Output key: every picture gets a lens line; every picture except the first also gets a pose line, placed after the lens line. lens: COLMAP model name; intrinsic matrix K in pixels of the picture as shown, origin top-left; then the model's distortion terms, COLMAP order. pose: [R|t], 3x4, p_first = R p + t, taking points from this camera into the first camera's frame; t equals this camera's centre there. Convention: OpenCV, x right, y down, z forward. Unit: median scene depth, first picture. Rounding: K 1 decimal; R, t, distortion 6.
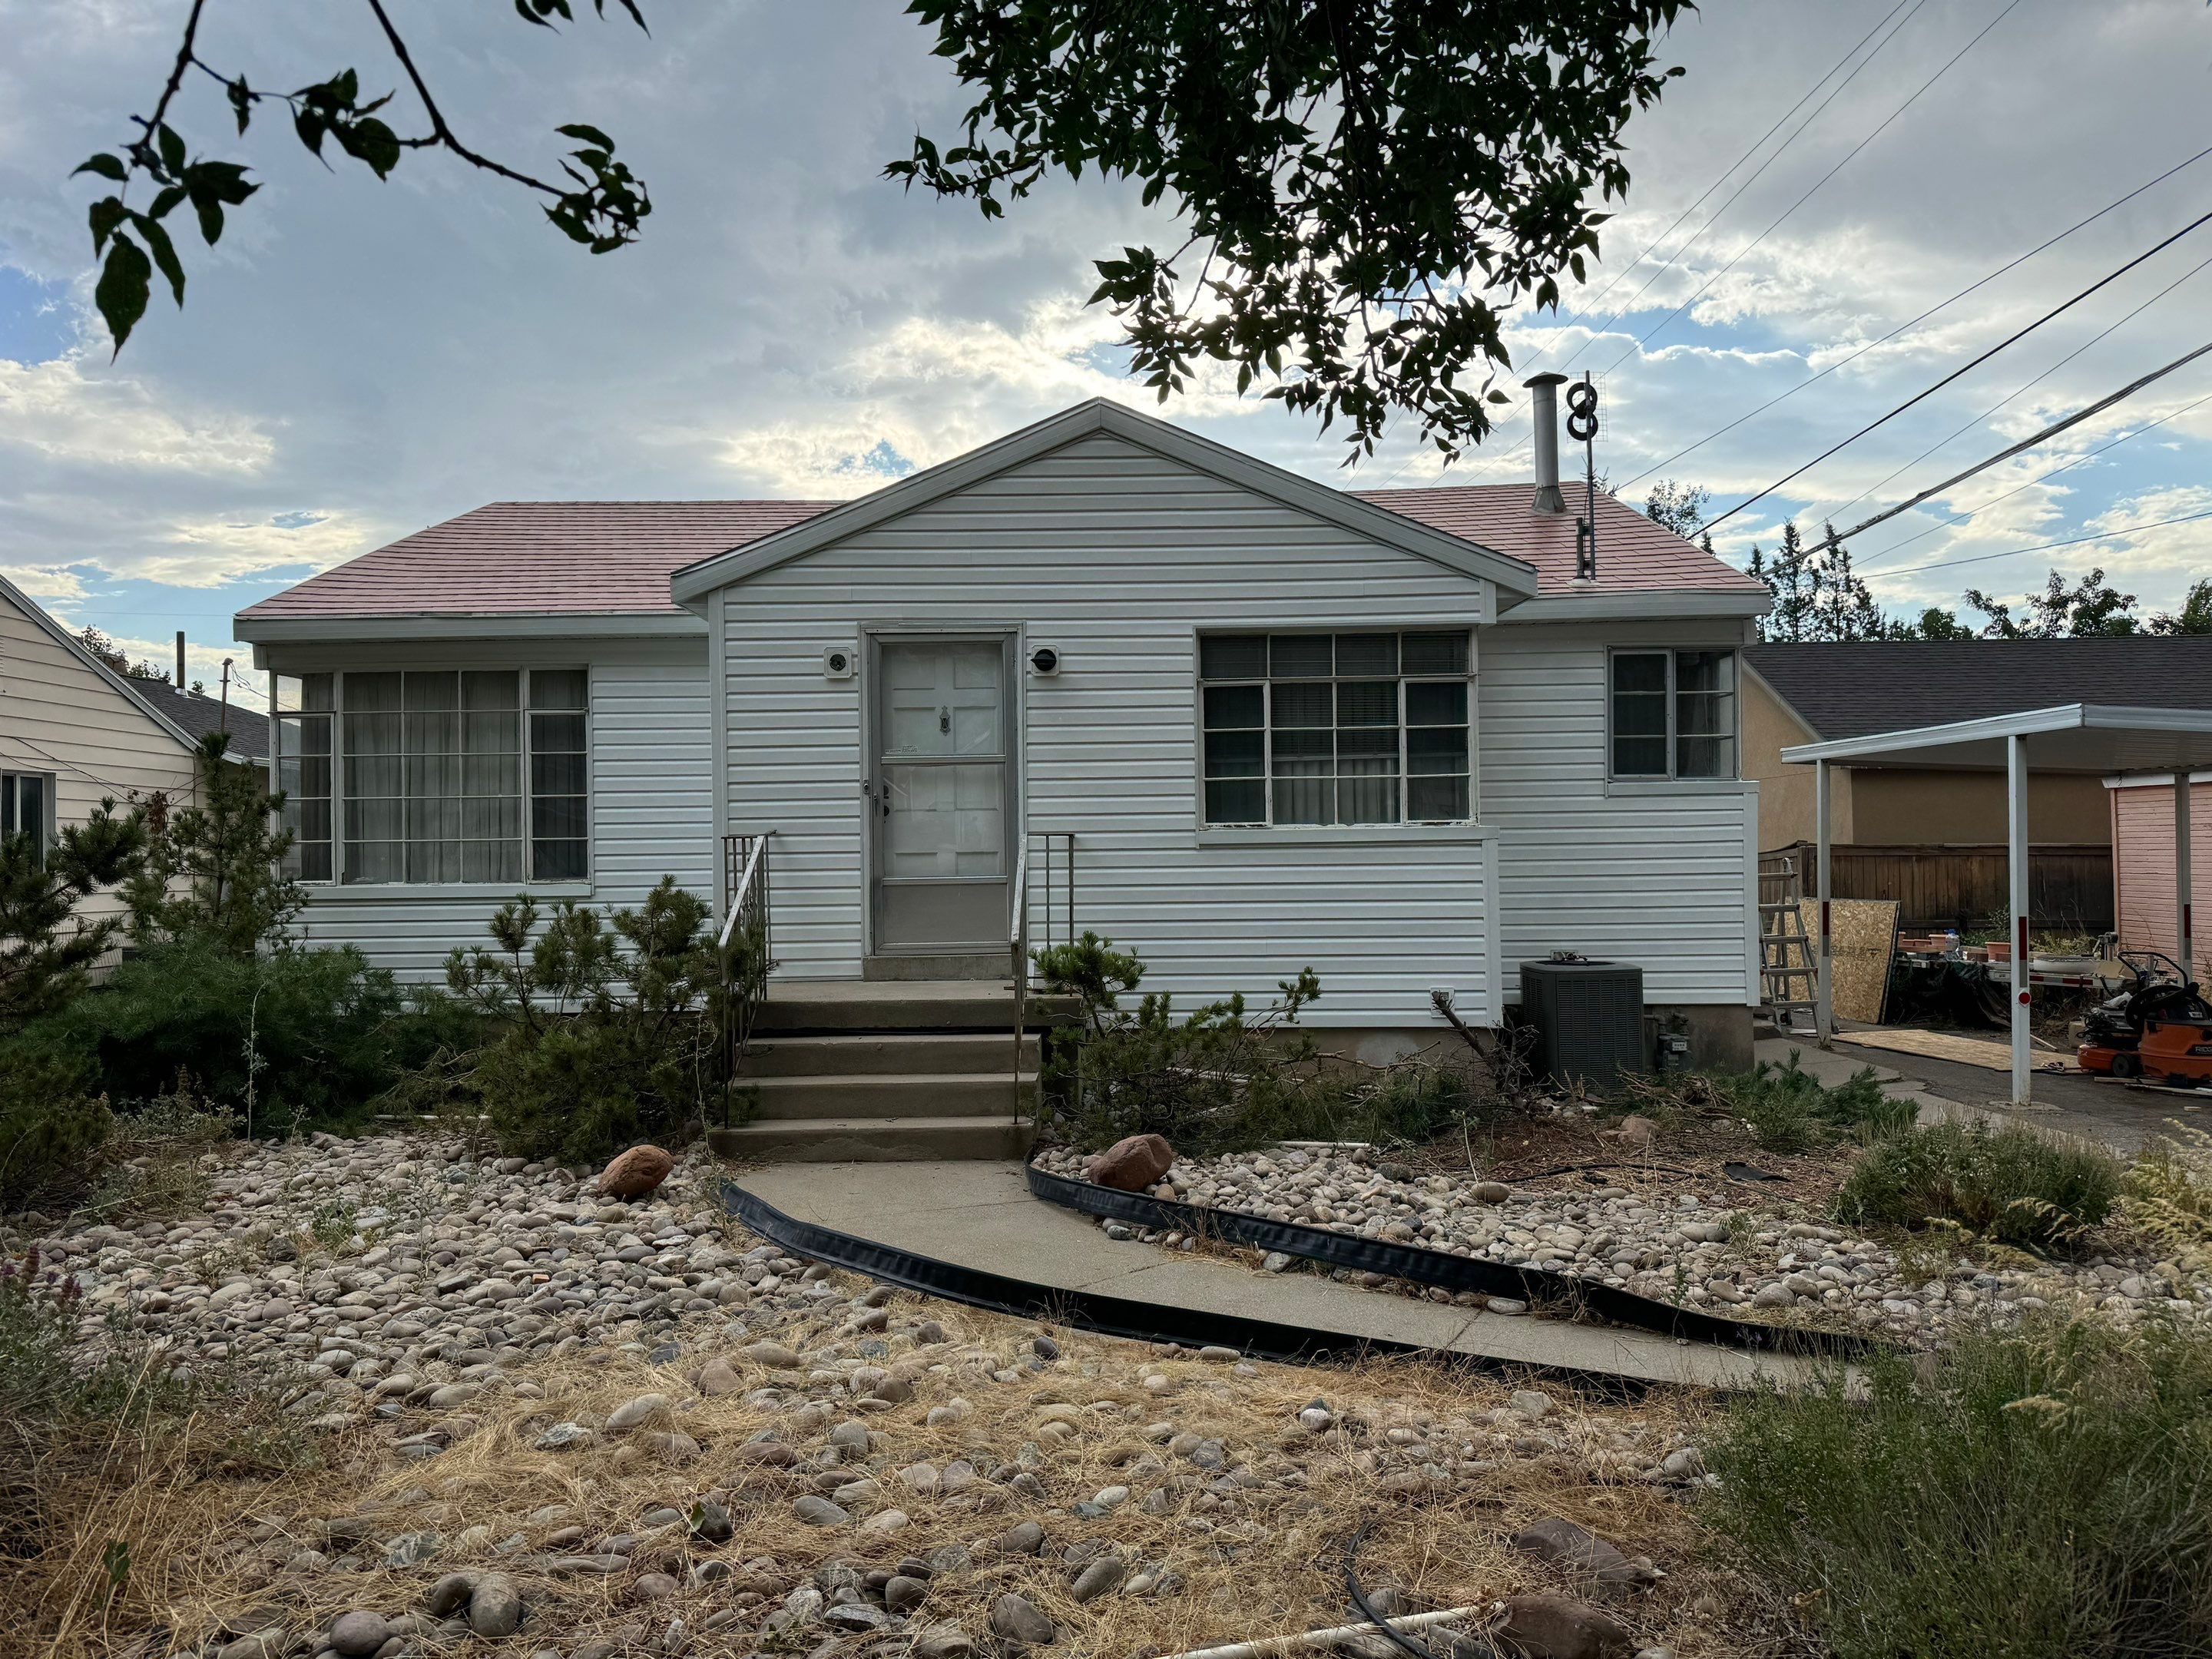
lens RADIAL K [[1678.8, 0, 1106.0], [0, 1678.8, 829.5], [0, 0, 1]] dist [0.078057, -0.004152]
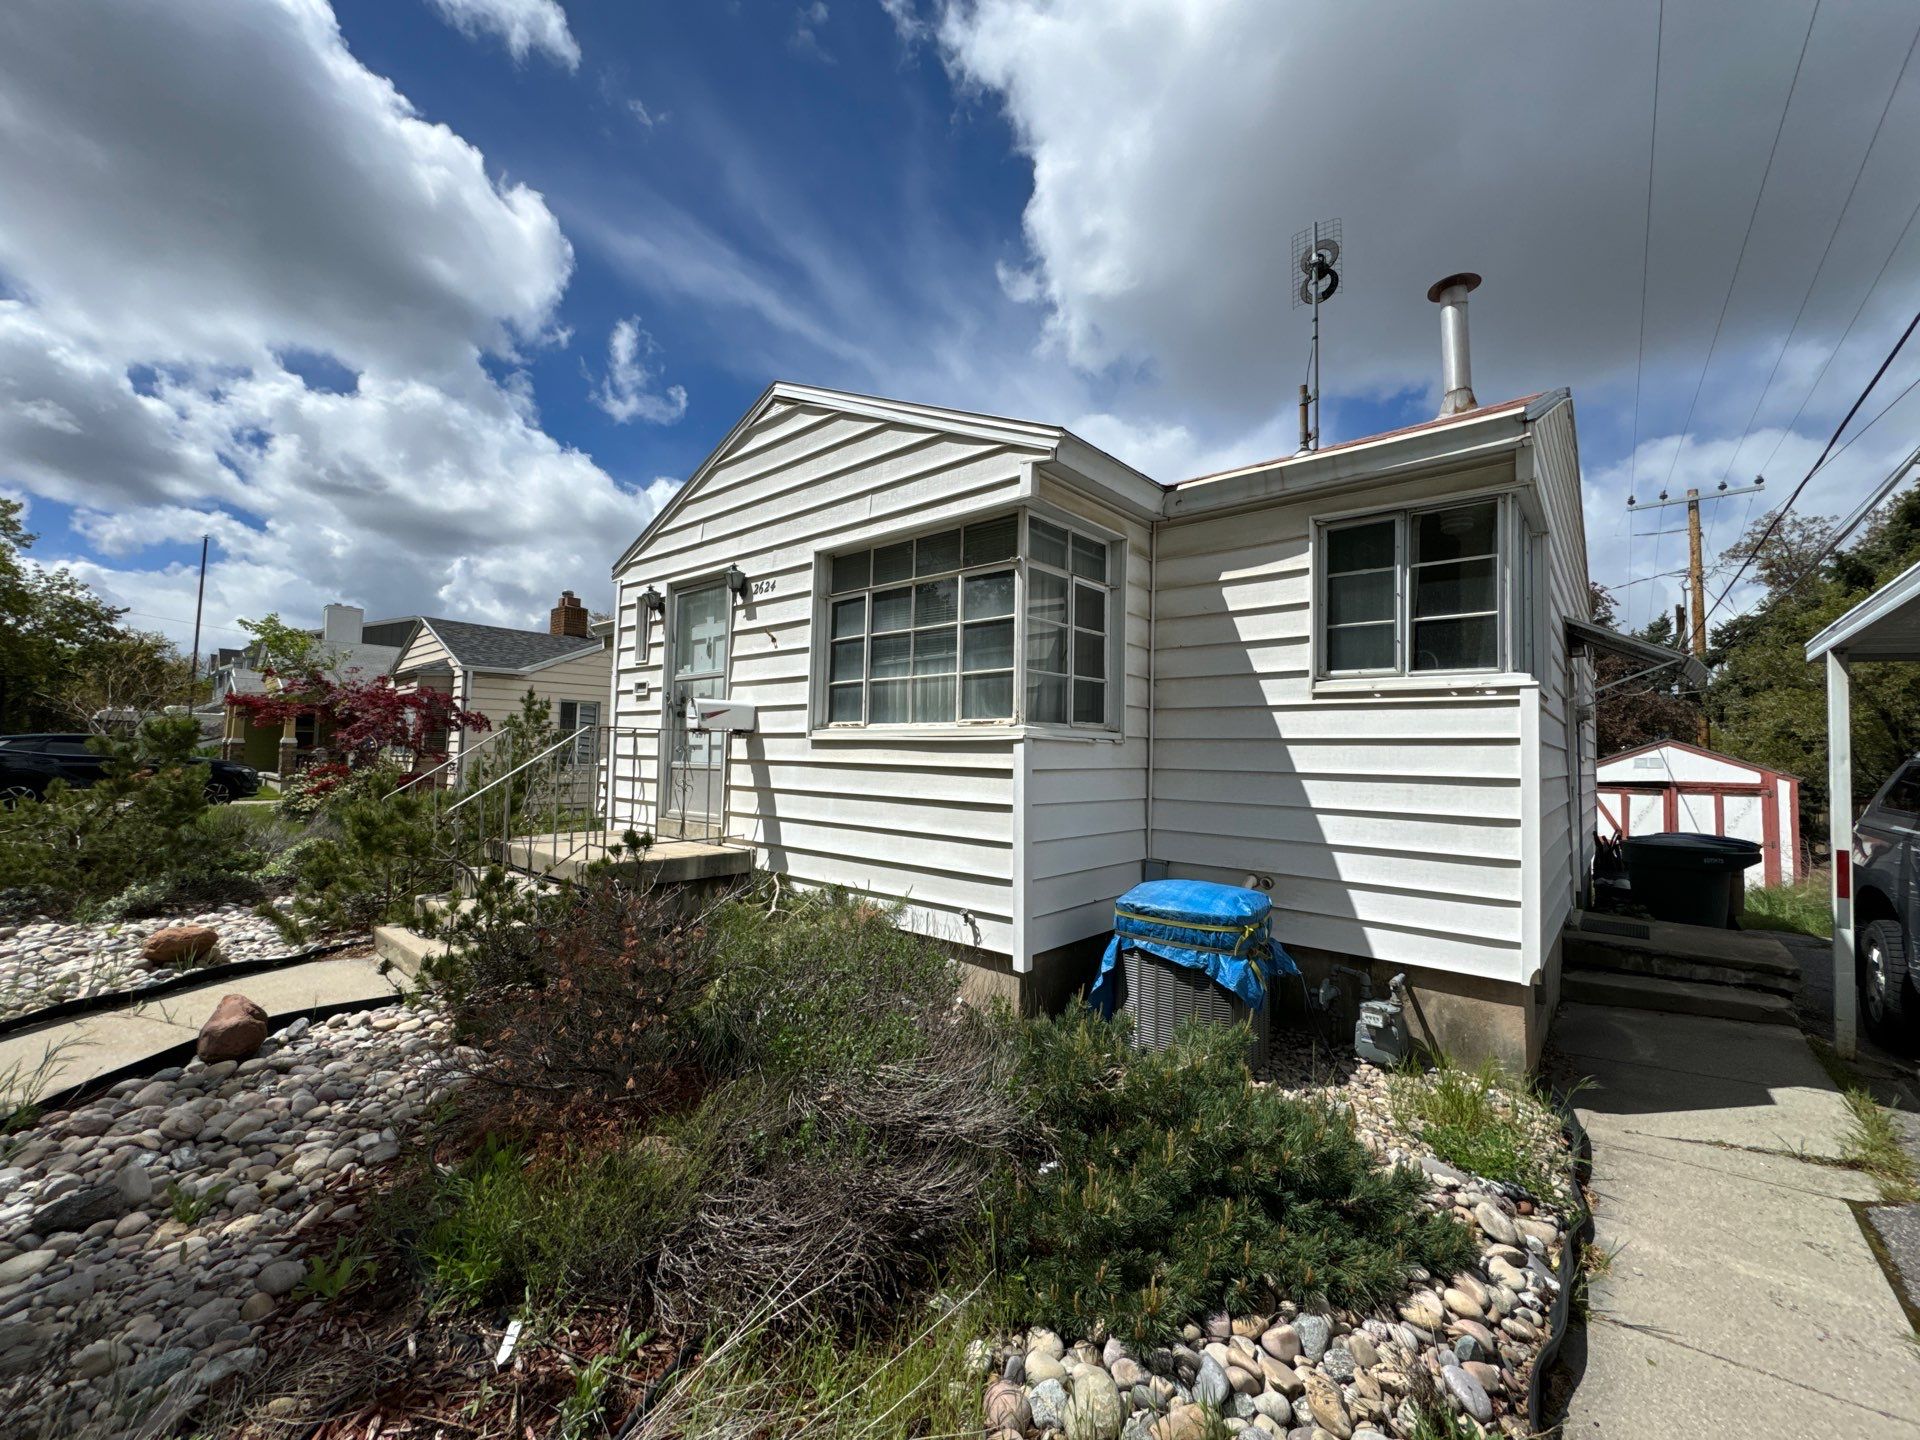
lens RADIAL K [[766.8, 0, 960.0], [0, 766.8, 720.0], [0, 0, 1]] dist [-0.000764, -0.000074]
pose [[0.751464, -0.004703, -0.659757, 0.464679], [-0.025158, 0.999043, -0.035776, 0.010593], [0.659294, 0.043483, 0.750627, 0.669506]]
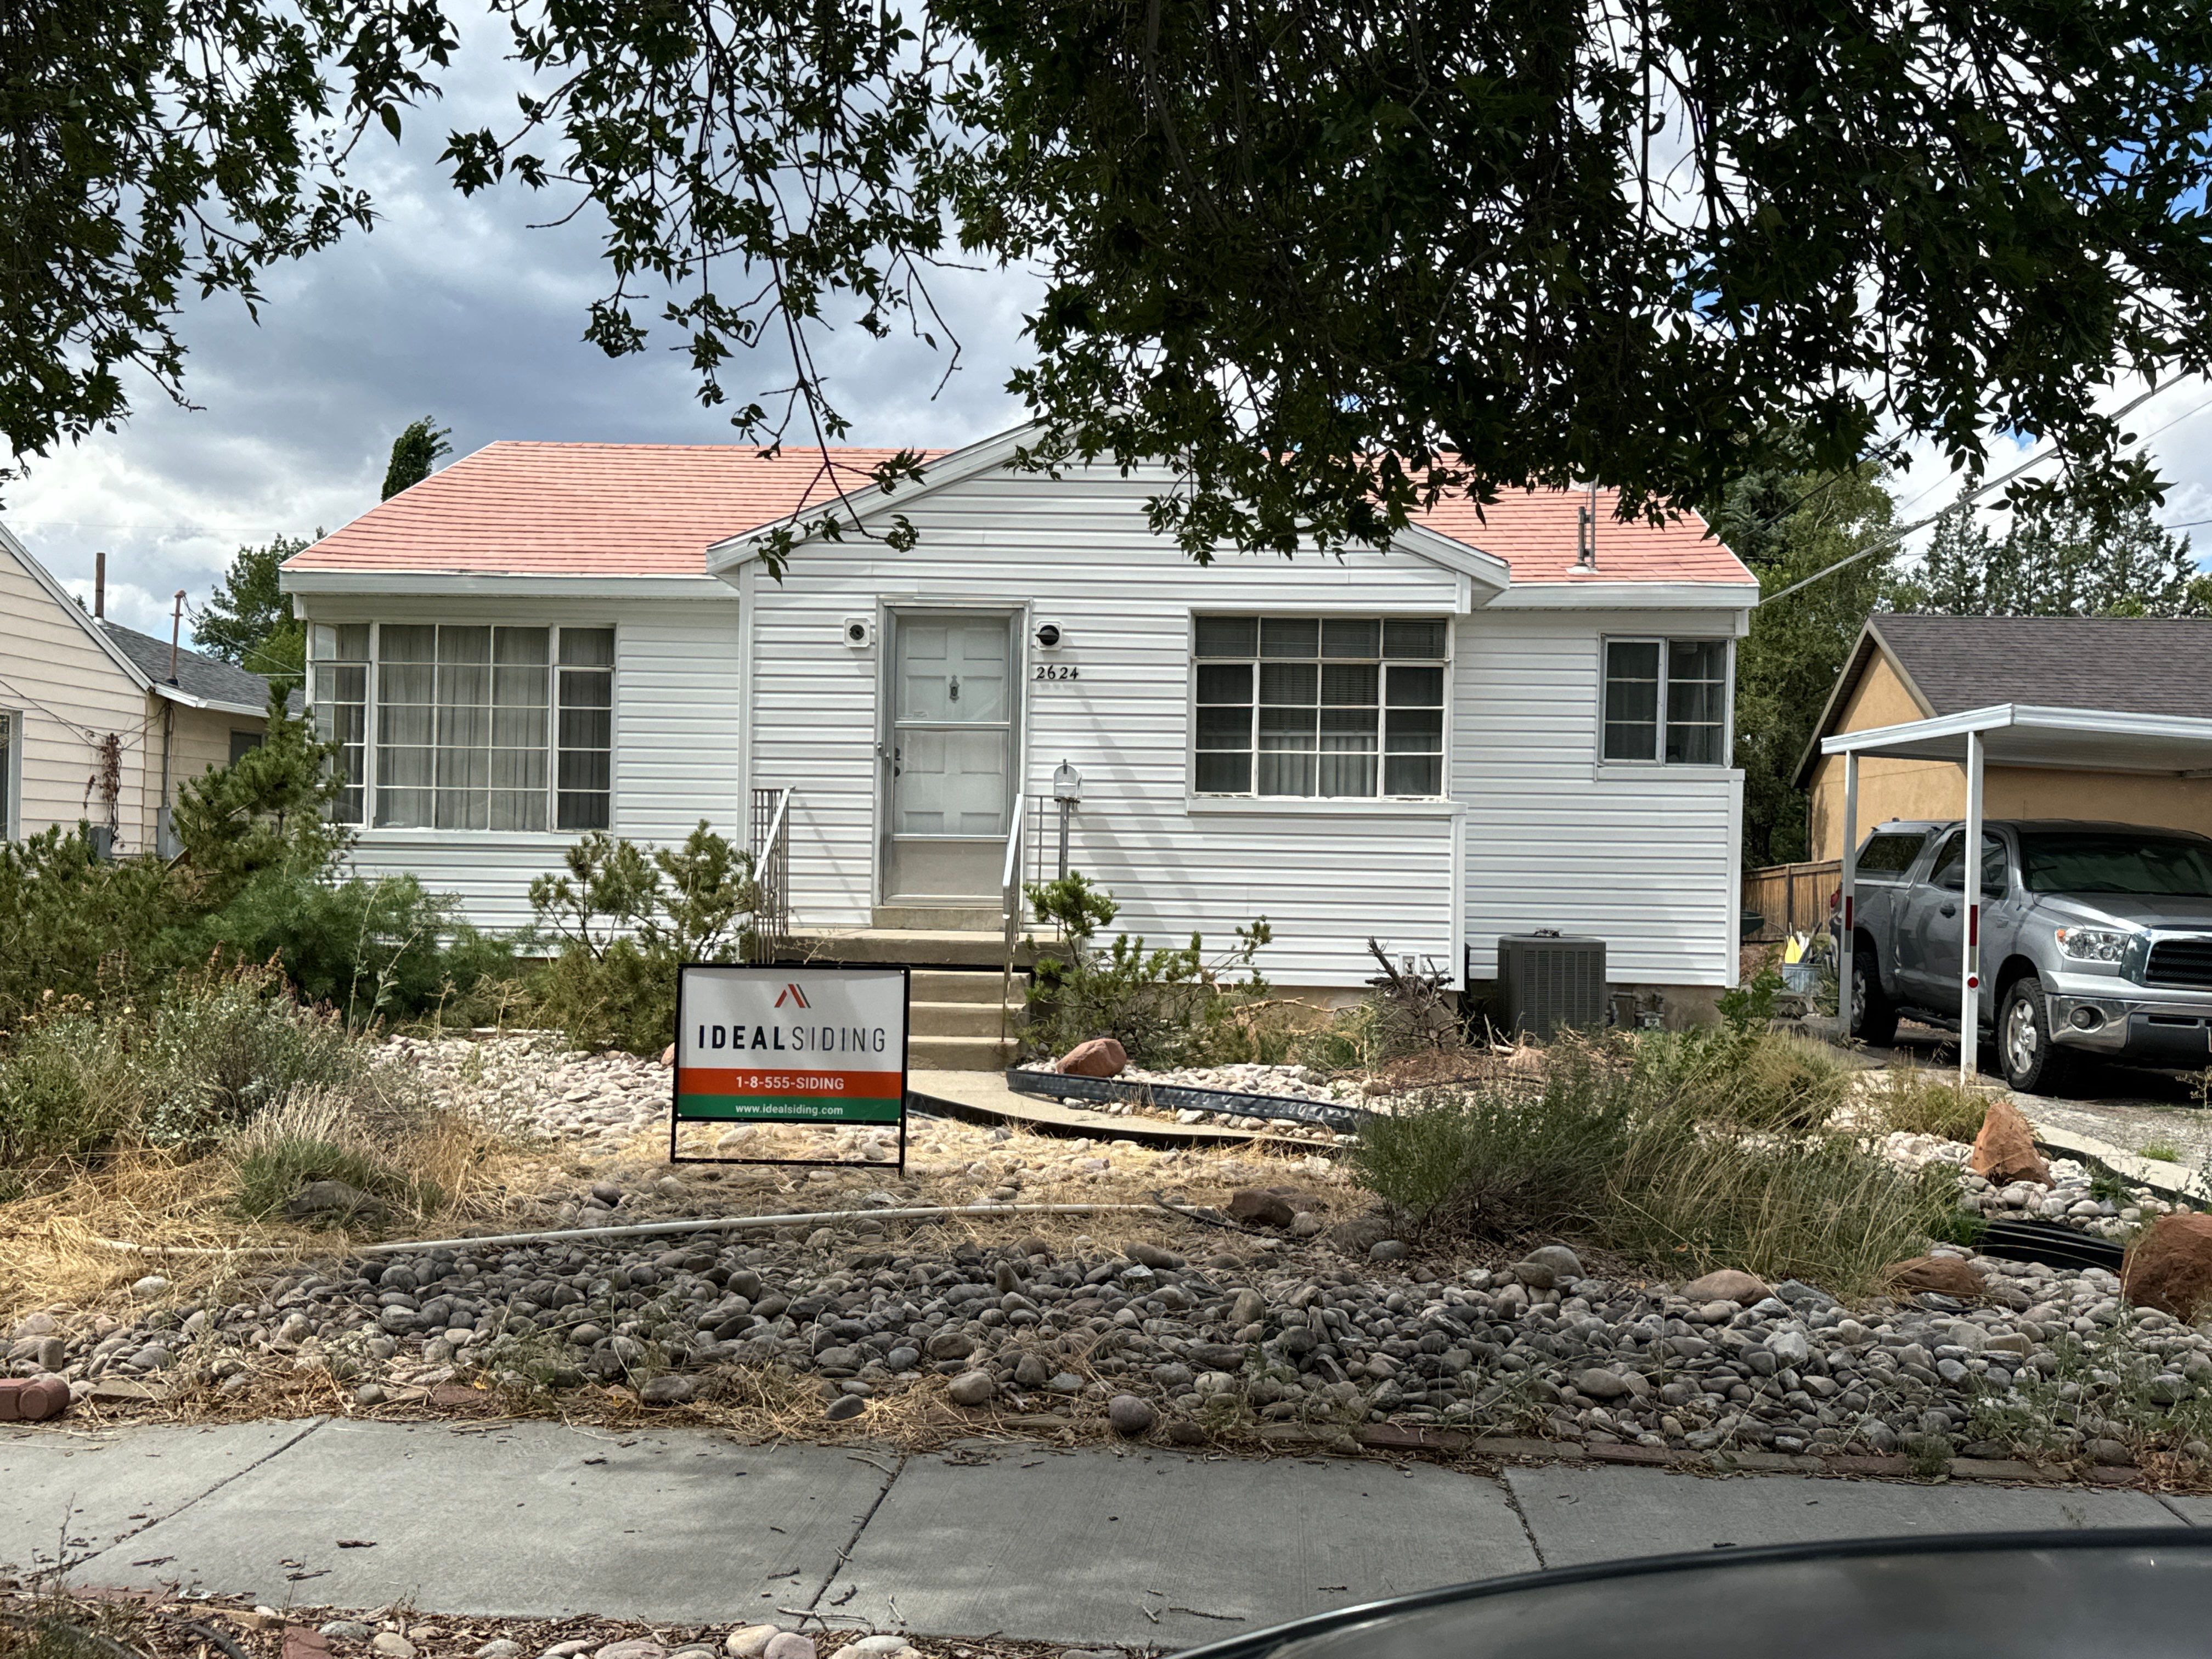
lens RADIAL K [[2284.2, 0, 1106.0], [0, 2284.2, 829.5], [0, 0, 1]] dist [0.160275, 0.016357]
pose [[0.998943, 0.030532, -0.034348, 0.053283], [-0.030482, 0.999533, 0.001994, 0.018827], [0.034392, -0.000945, 0.999408, -0.457215]]
